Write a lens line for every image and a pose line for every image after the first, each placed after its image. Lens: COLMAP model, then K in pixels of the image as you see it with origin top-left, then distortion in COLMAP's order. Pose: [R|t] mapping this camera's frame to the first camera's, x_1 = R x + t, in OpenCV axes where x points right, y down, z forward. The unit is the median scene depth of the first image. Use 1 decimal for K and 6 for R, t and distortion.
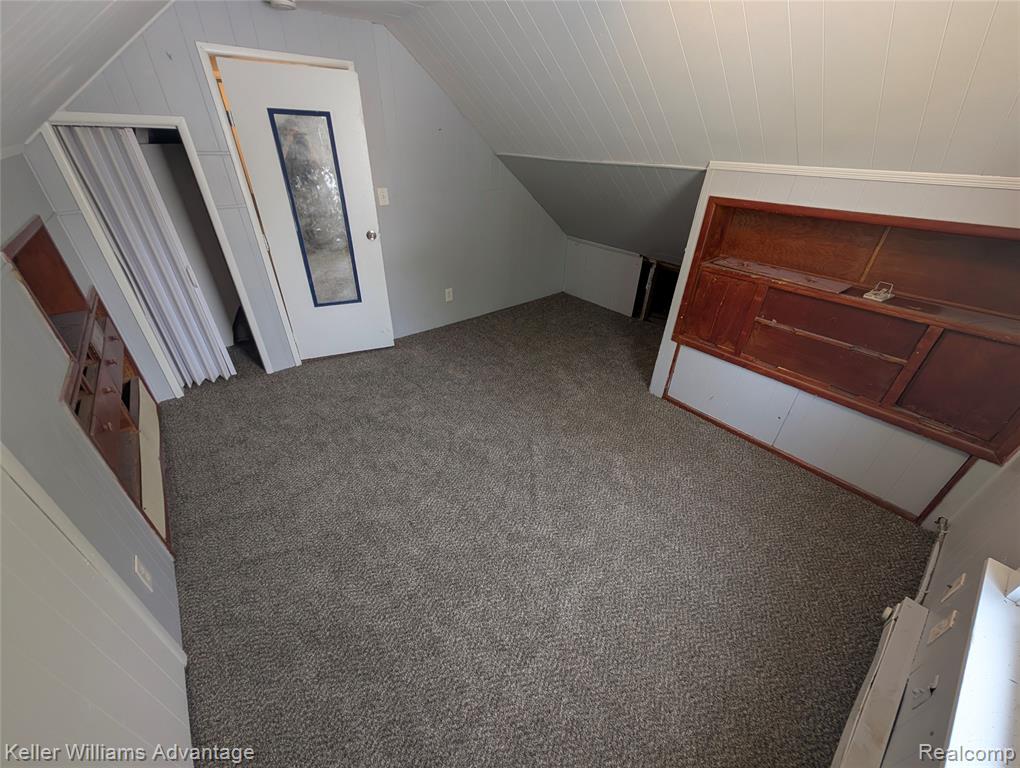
lens RADIAL K [[386.4, 0, 504.8], [0, 386.4, 387.2], [0, 0, 1]] dist [0.000813, 0.000451]
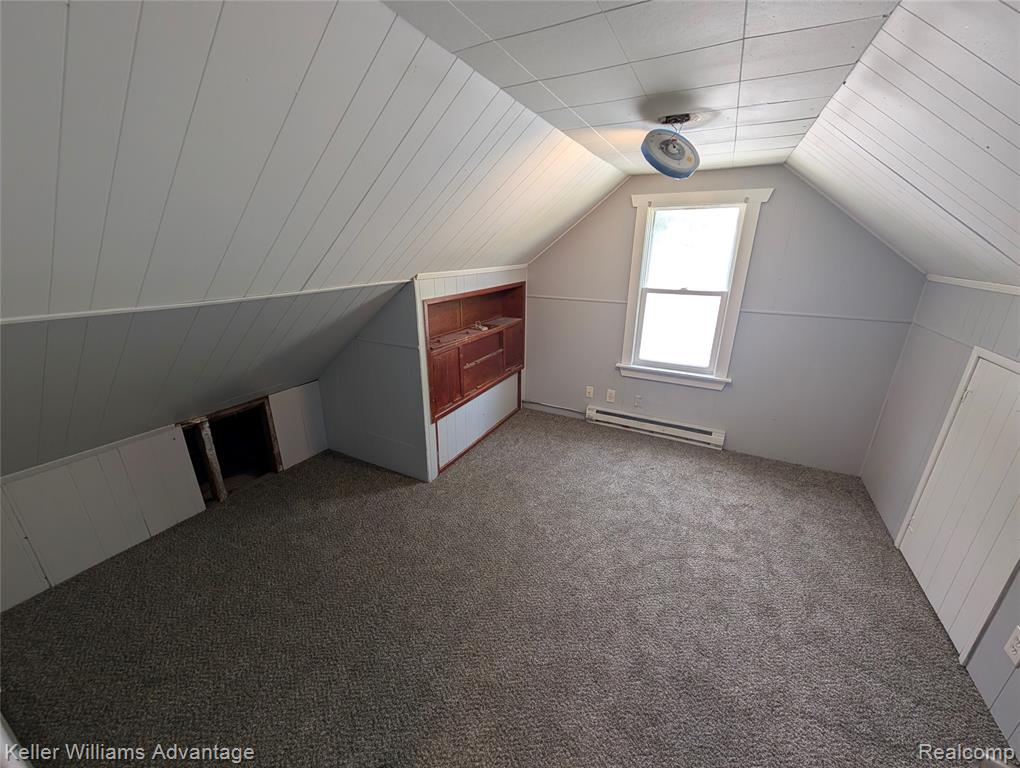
lens RADIAL K [[386.4, 0, 504.8], [0, 386.4, 387.2], [0, 0, 1]] dist [0.000813, 0.000451]
pose [[-0.385776, -0.328817, 0.862007, -0.581139], [0.494310, 0.715241, 0.494052, -0.677107], [-0.778996, 0.616692, -0.113385, 0.981186]]
